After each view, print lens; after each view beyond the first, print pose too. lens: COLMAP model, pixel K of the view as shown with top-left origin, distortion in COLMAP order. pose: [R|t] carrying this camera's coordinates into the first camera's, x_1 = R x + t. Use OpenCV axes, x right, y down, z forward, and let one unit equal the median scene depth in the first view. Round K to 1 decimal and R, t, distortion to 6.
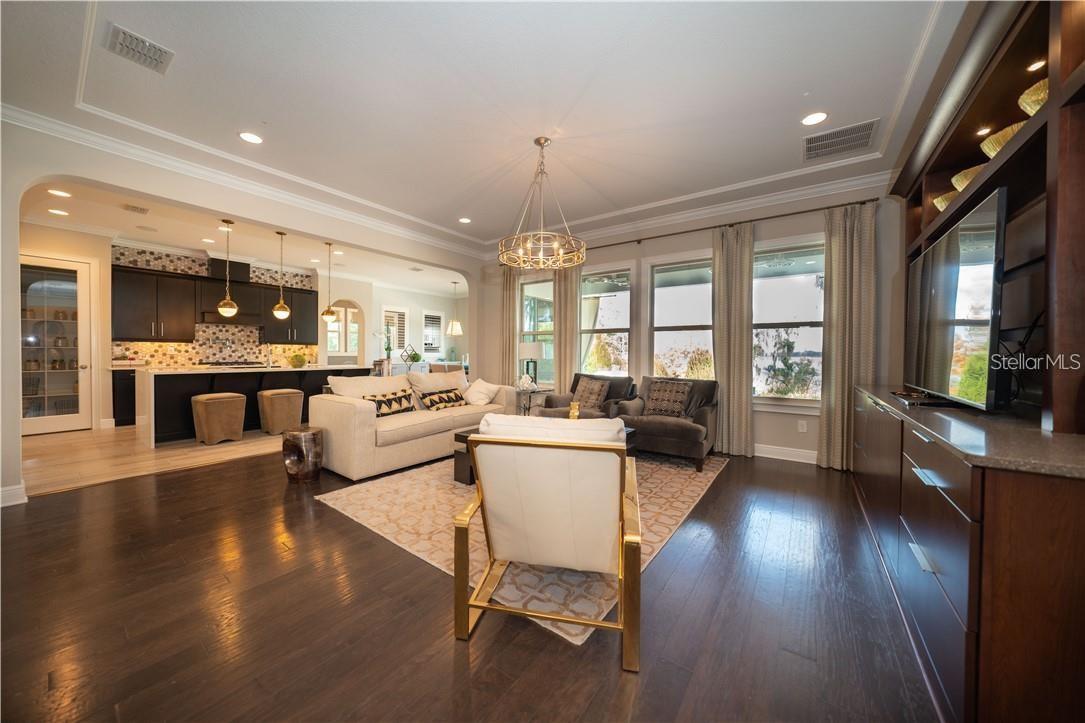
lens RADIAL K [[373.8, 0, 537.7], [0, 373.8, 359.0], [0, 0, 1]] dist [-0.030145, 0.006464]
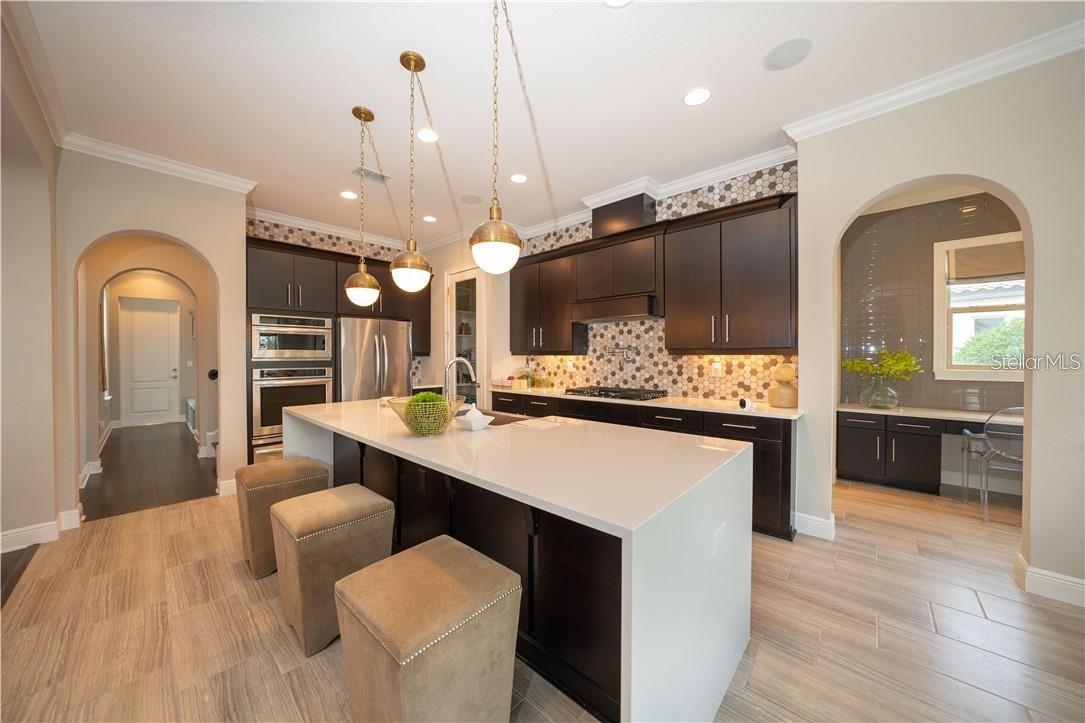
lens RADIAL K [[373.8, 0, 539.4], [0, 373.8, 355.6], [0, 0, 1]] dist [-0.030145, 0.006464]
pose [[-0.108611, -0.007025, -0.994059, -0.292192], [-0.014632, 0.999878, -0.005467, -0.037758], [0.993977, 0.013952, -0.108701, 0.982331]]
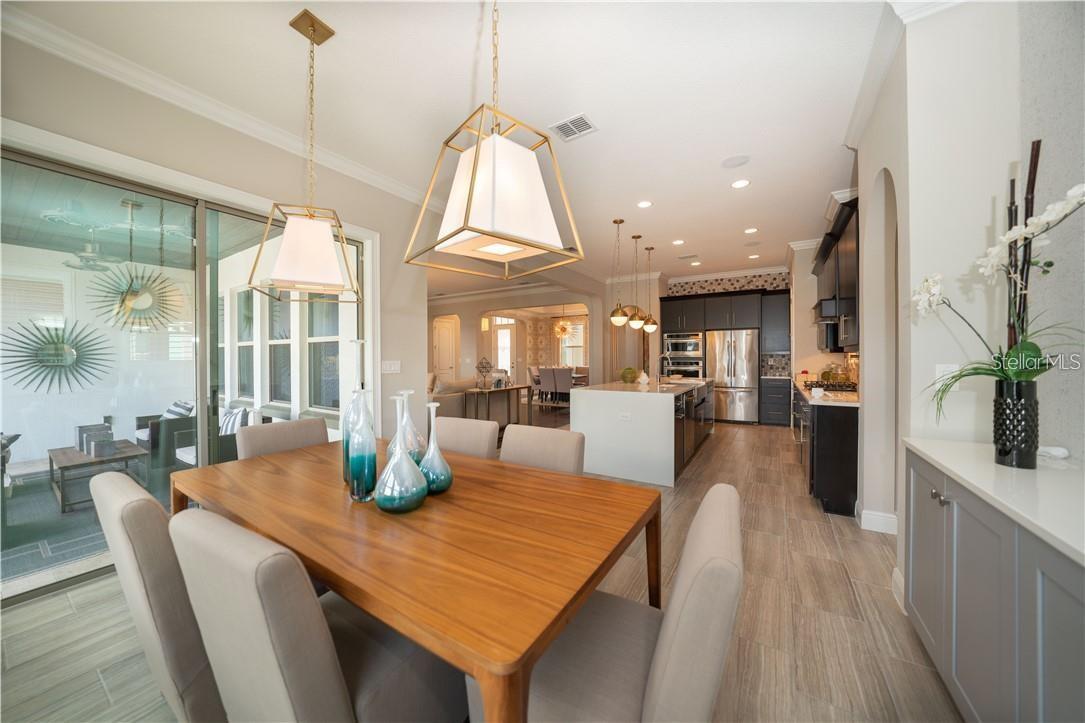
lens RADIAL K [[373.8, 0, 539.3], [0, 373.8, 359.5], [0, 0, 1]] dist [-0.030145, 0.006464]
pose [[-0.997375, -0.003201, -0.072340, -0.326676], [-0.004813, 0.999744, 0.022113, -0.042280], [0.072251, 0.022403, -0.997135, 1.611939]]
